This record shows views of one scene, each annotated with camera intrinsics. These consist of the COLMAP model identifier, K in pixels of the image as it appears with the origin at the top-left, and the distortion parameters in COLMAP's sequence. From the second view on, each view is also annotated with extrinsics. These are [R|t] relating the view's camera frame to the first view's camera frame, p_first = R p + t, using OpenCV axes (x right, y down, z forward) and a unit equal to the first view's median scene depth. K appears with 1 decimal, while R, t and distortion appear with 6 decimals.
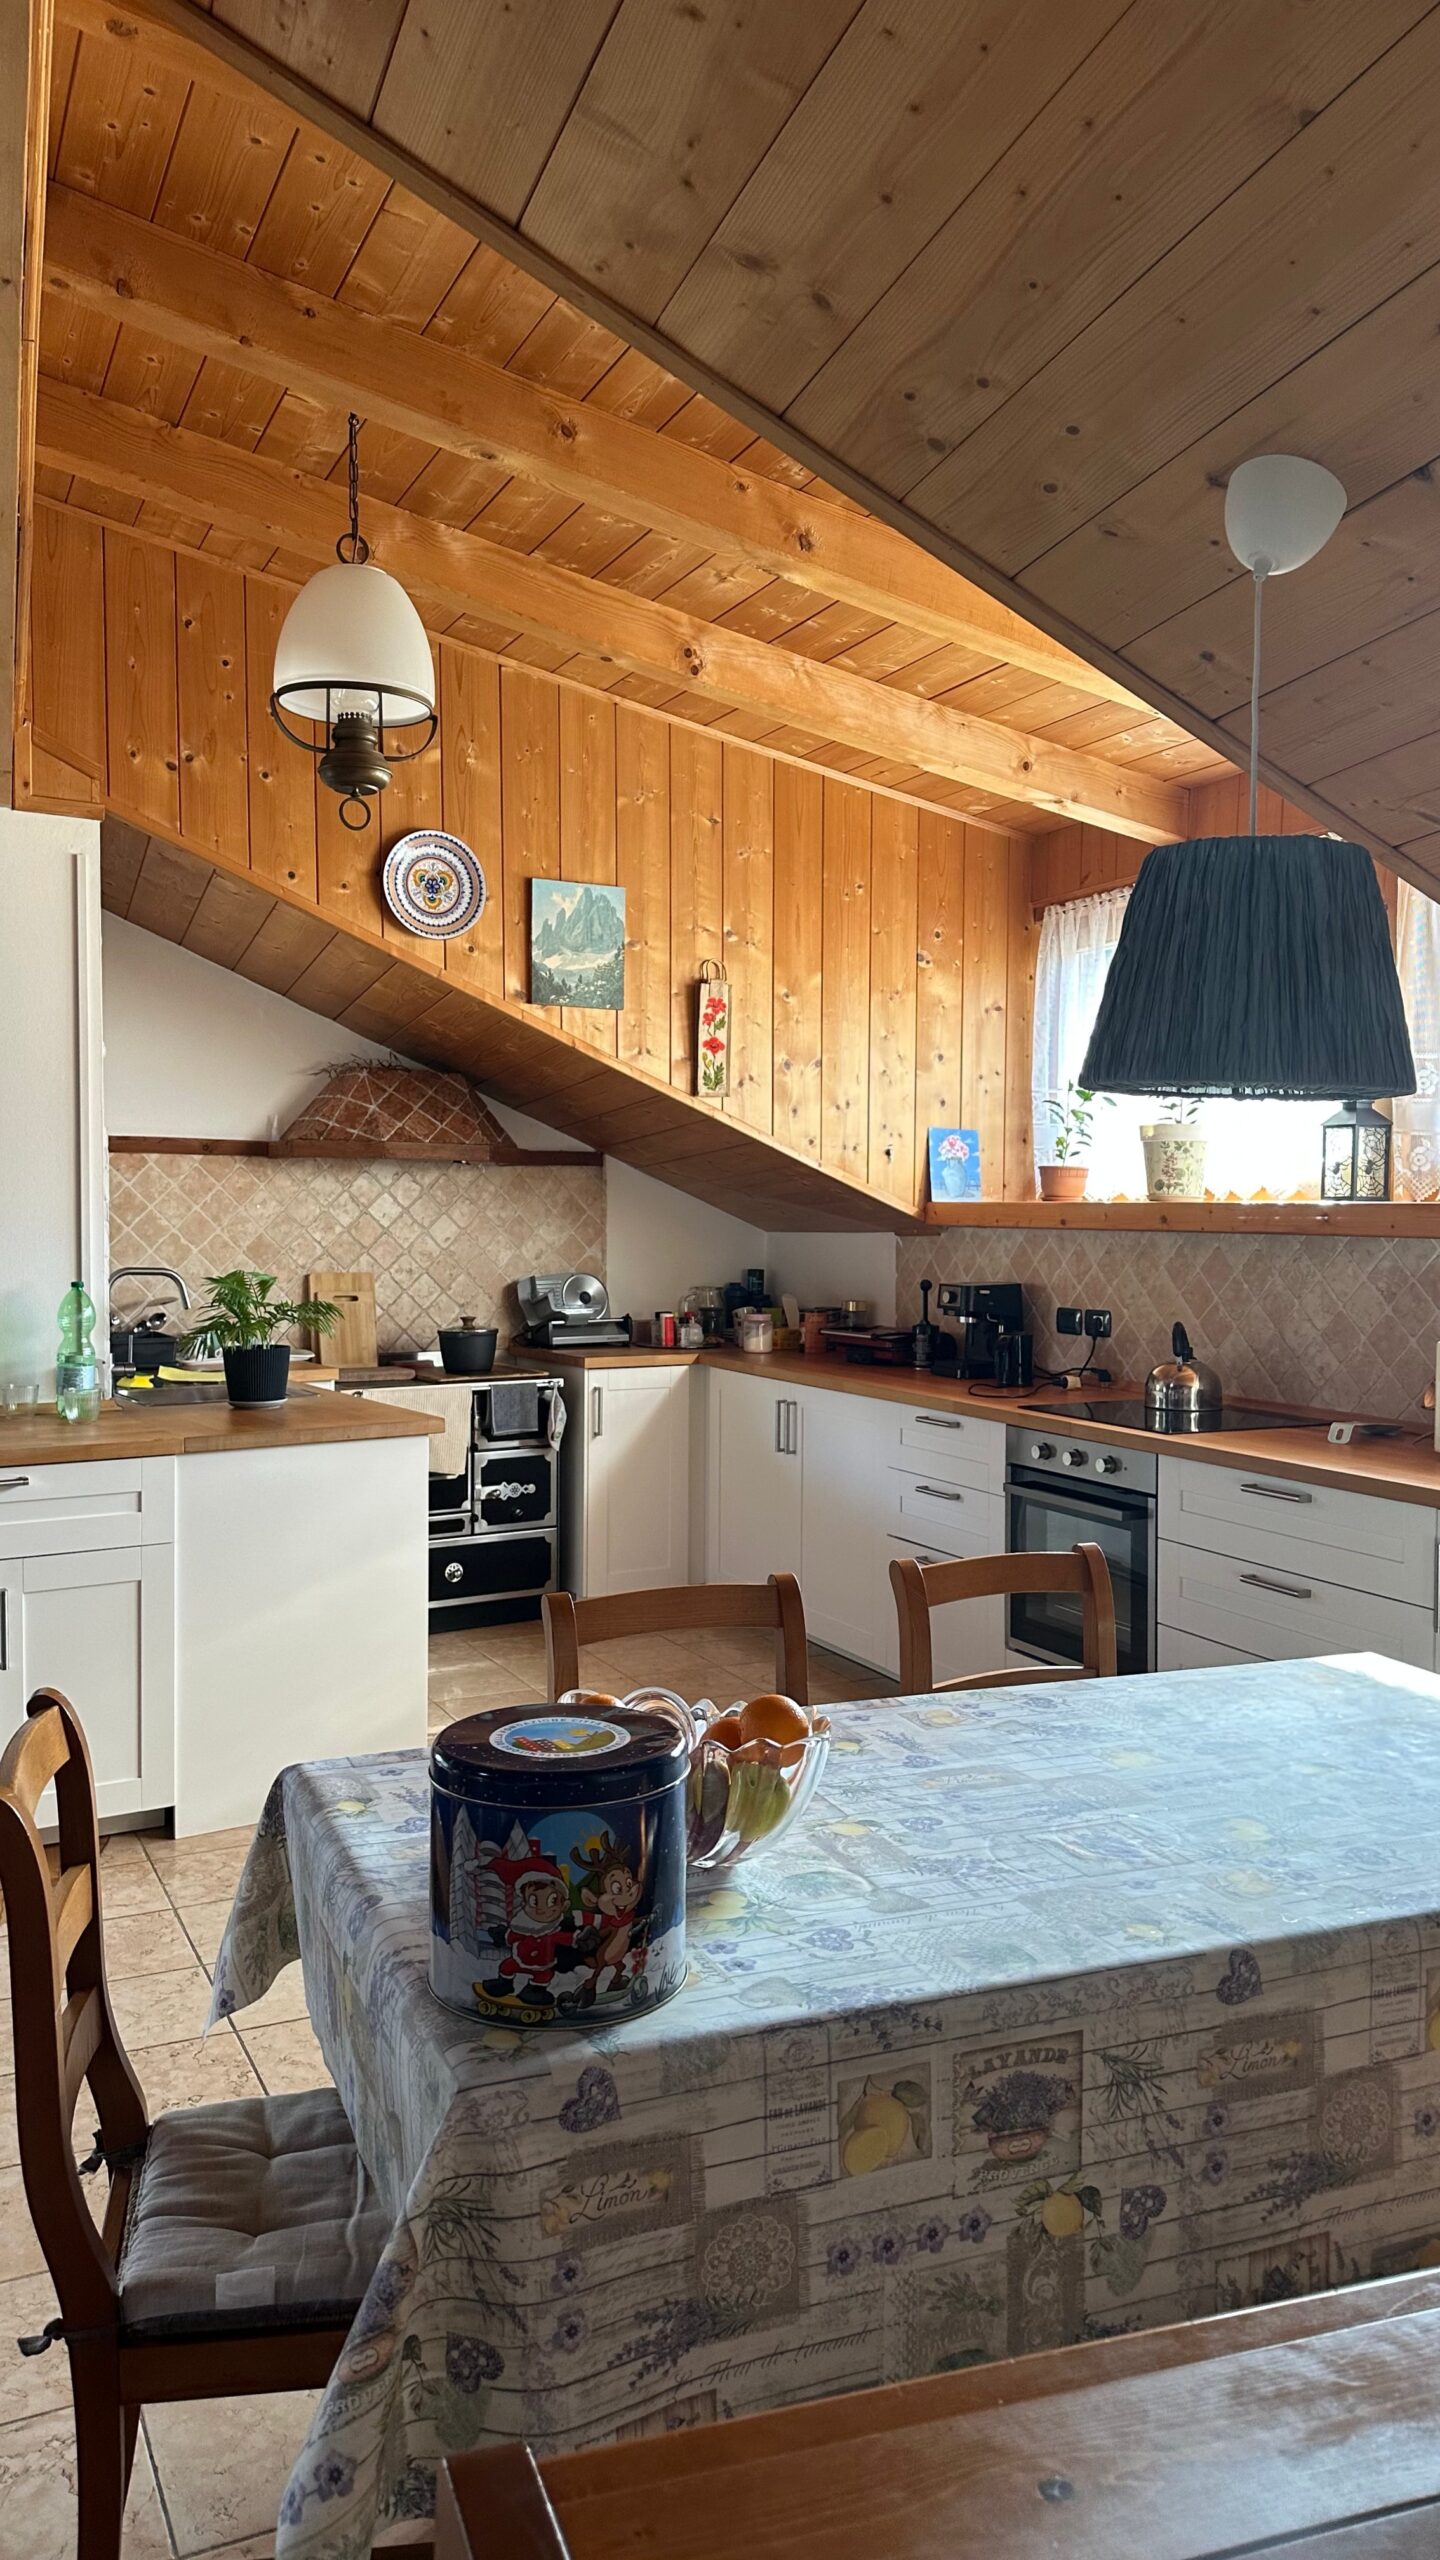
lens RADIAL K [[1823.7, 0, 718.7], [0, 1823.7, 1303.2], [0, 0, 1]] dist [0.027846, -0.045907]
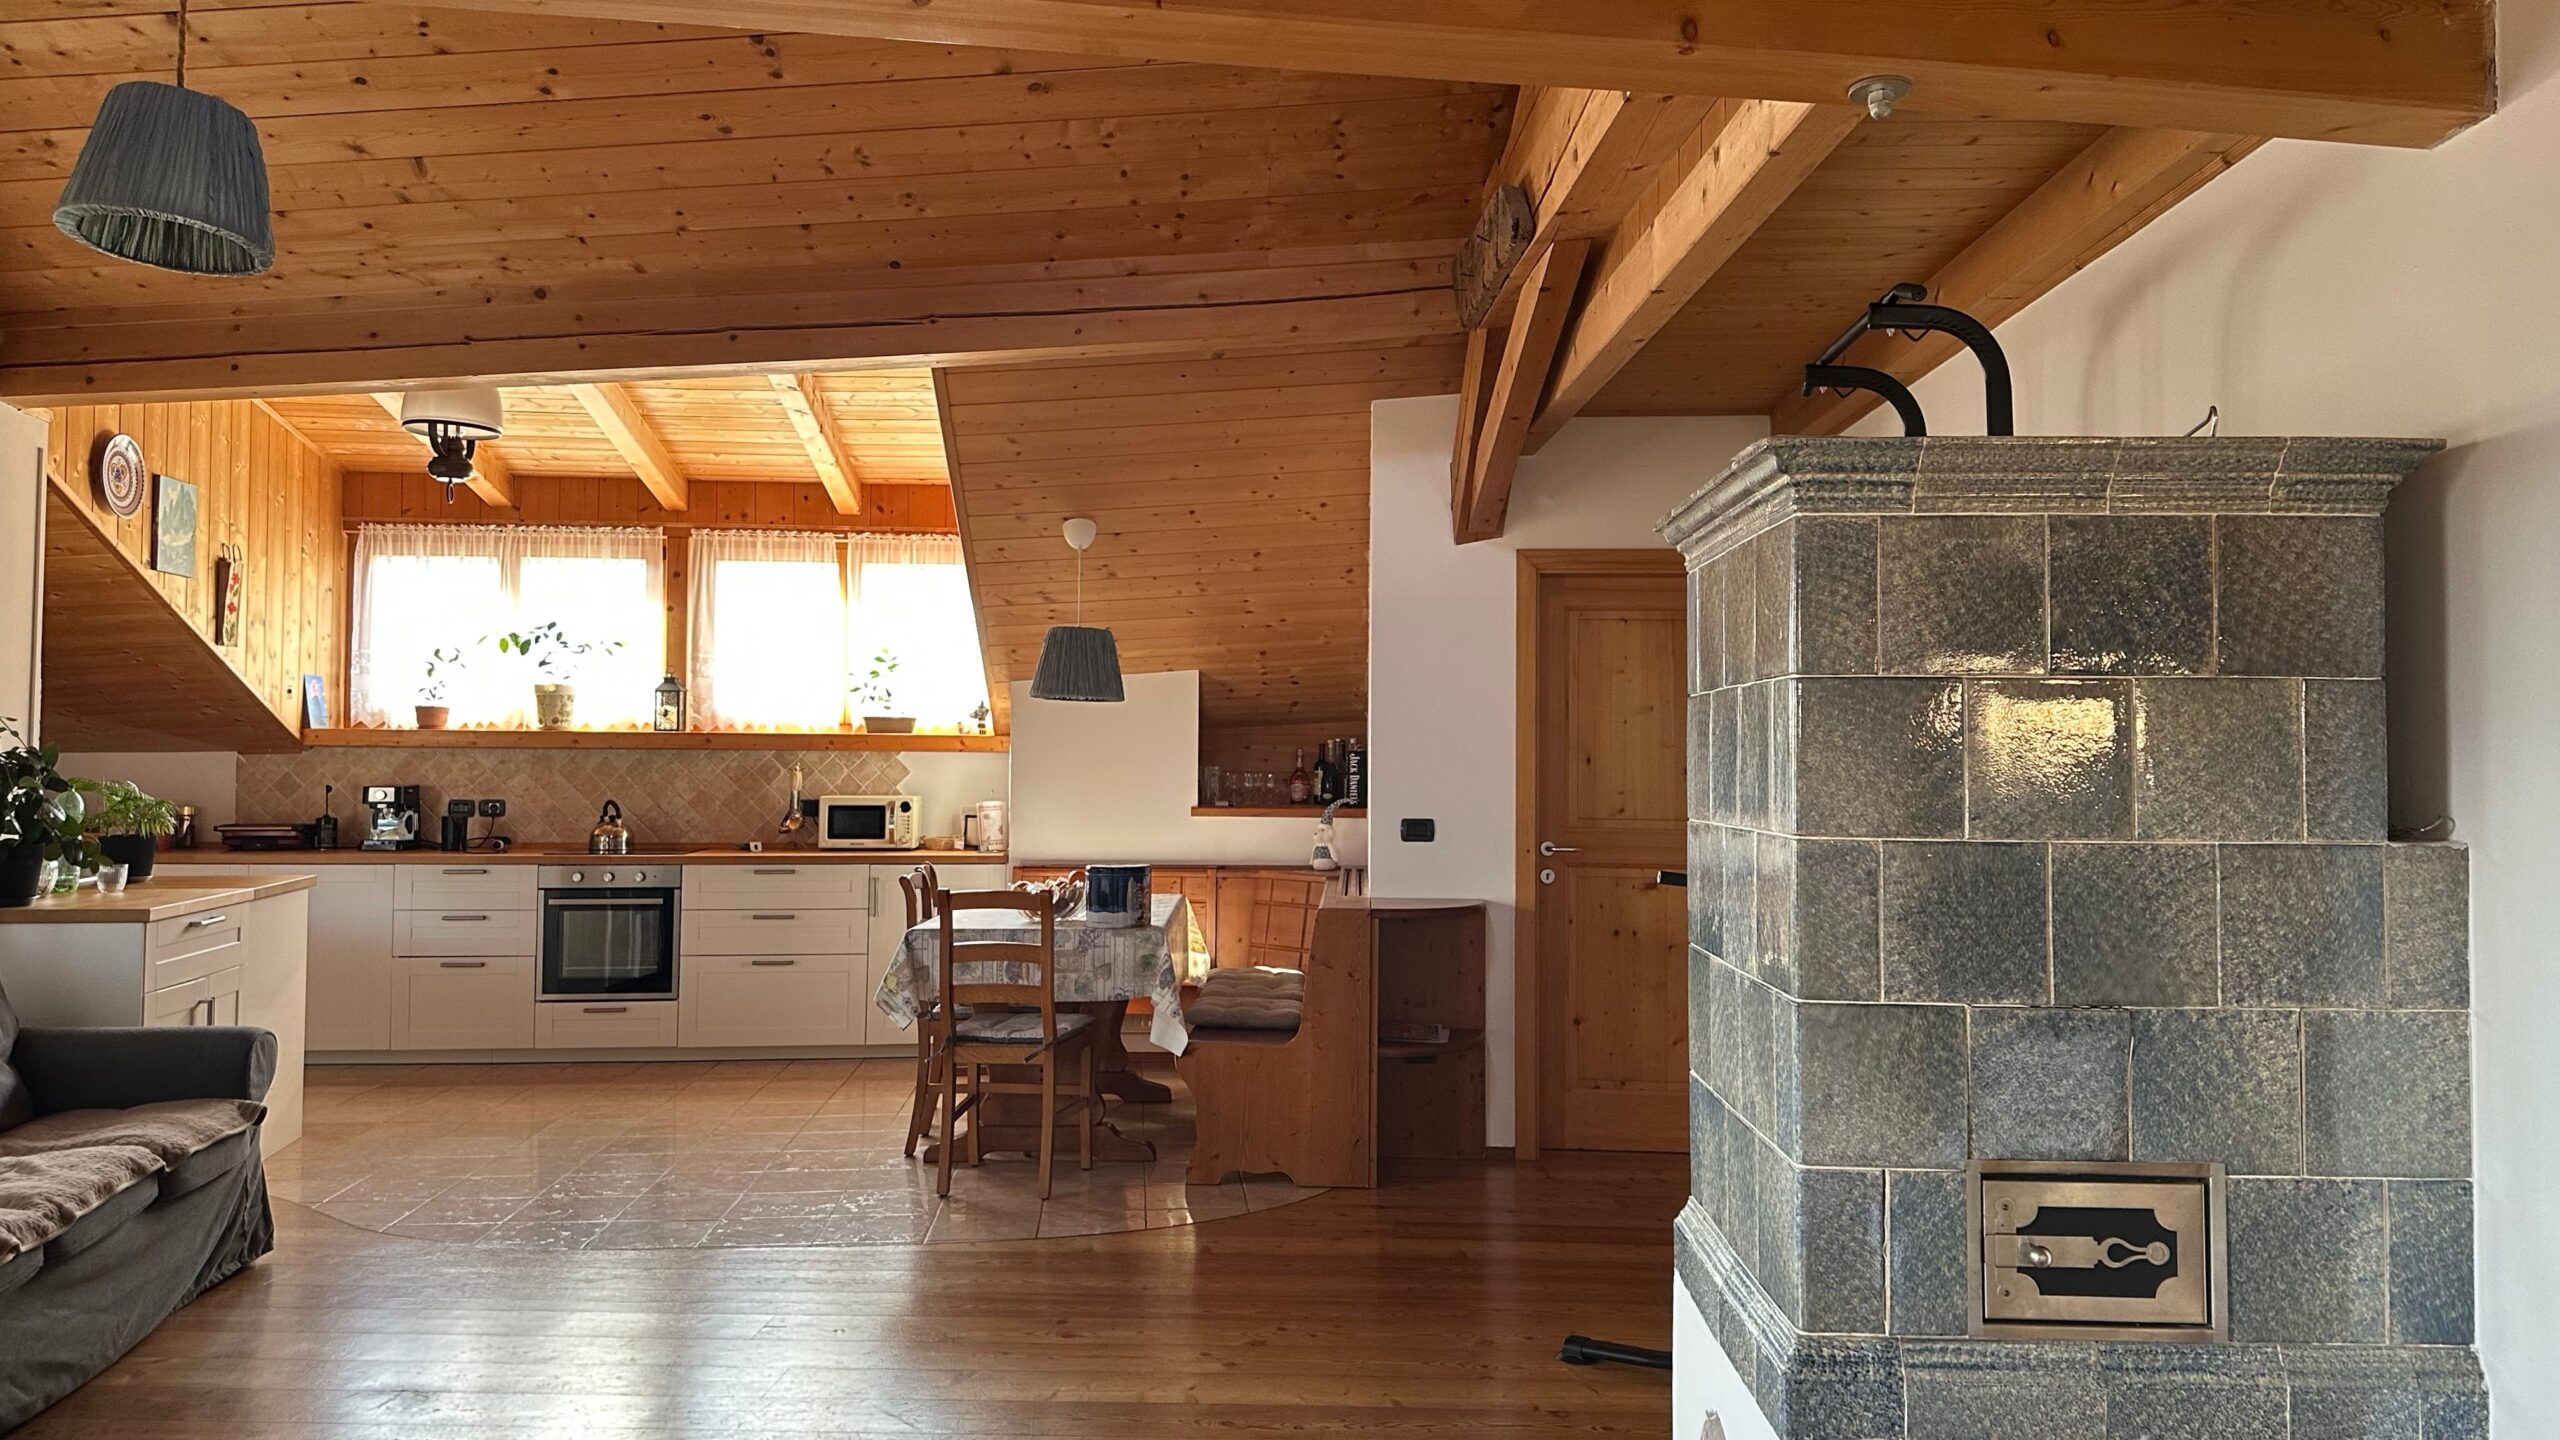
lens RADIAL K [[1823.7, 0, 1277.6], [0, 1823.7, 713.2], [0, 0, 1]] dist [0.027846, -0.045907]
pose [[0.350424, 0.020740, 0.936362, -0.981439], [0.044458, 0.998259, -0.038749, 0.020174], [-0.935535, 0.055208, 0.348892, -0.171596]]
